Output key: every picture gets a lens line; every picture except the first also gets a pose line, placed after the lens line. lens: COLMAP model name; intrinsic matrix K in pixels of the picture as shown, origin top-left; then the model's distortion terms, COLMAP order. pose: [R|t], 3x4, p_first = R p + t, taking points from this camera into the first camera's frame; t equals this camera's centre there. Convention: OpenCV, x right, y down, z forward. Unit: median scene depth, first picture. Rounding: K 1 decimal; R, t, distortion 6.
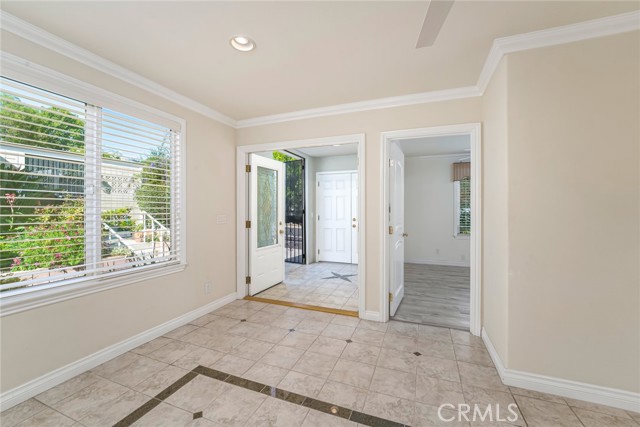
lens RADIAL K [[260.5, 0, 320.6], [0, 260.5, 215.1], [0, 0, 1]] dist [-0.013065, 0.000975]
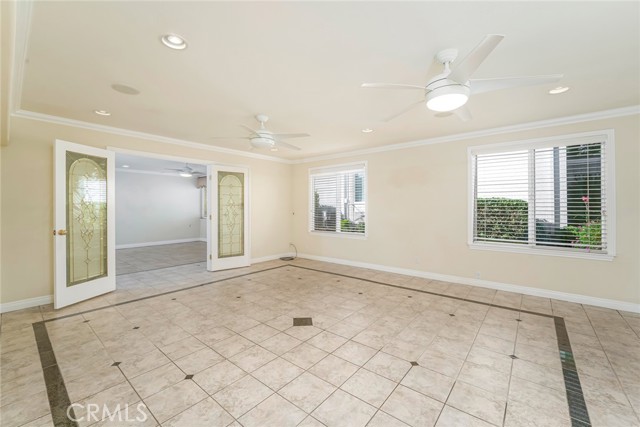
lens RADIAL K [[260.5, 0, 320.6], [0, 260.5, 215.1], [0, 0, 1]] dist [-0.013065, 0.000975]
pose [[-0.307921, 0.024341, -0.951101, 1.049061], [-0.016621, 0.999382, 0.030958, -0.002186], [0.951267, 0.025341, -0.307326, 0.128982]]
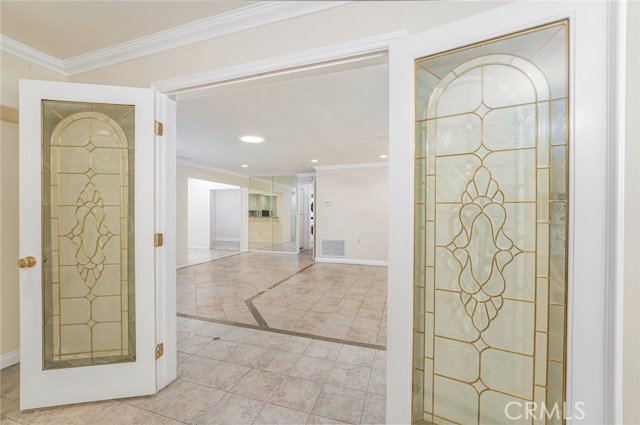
lens RADIAL K [[260.5, 0, 320.6], [0, 260.5, 214.1], [0, 0, 1]] dist [-0.013065, 0.000975]
pose [[-0.998471, -0.004833, -0.055064, -0.428661], [-0.006134, 0.999706, 0.023471, 0.006023], [0.054935, 0.023773, -0.998207, -0.785259]]
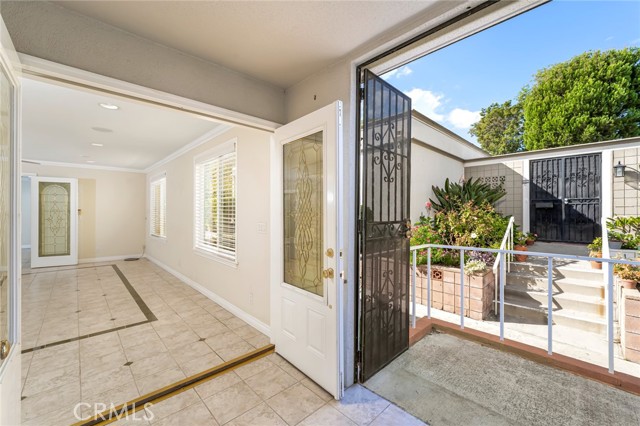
lens RADIAL K [[263.0, 0, 314.1], [0, 263.0, 210.2], [0, 0, 1]] dist [0.012564, 0.000348]
pose [[-0.448156, -0.002112, -0.893953, 0.417363], [-0.017111, 0.999834, 0.006215, -0.069342], [0.893791, 0.018082, -0.448118, 2.064541]]
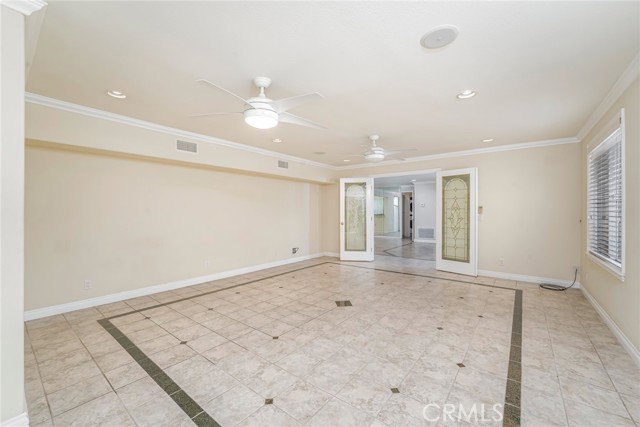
lens RADIAL K [[260.5, 0, 320.6], [0, 260.5, 215.1], [0, 0, 1]] dist [-0.013065, 0.000975]
pose [[-0.958290, -0.006015, 0.285736, -0.277833], [0.003114, 0.999499, 0.031483, -0.023026], [-0.285782, 0.031060, -0.957791, 1.086871]]
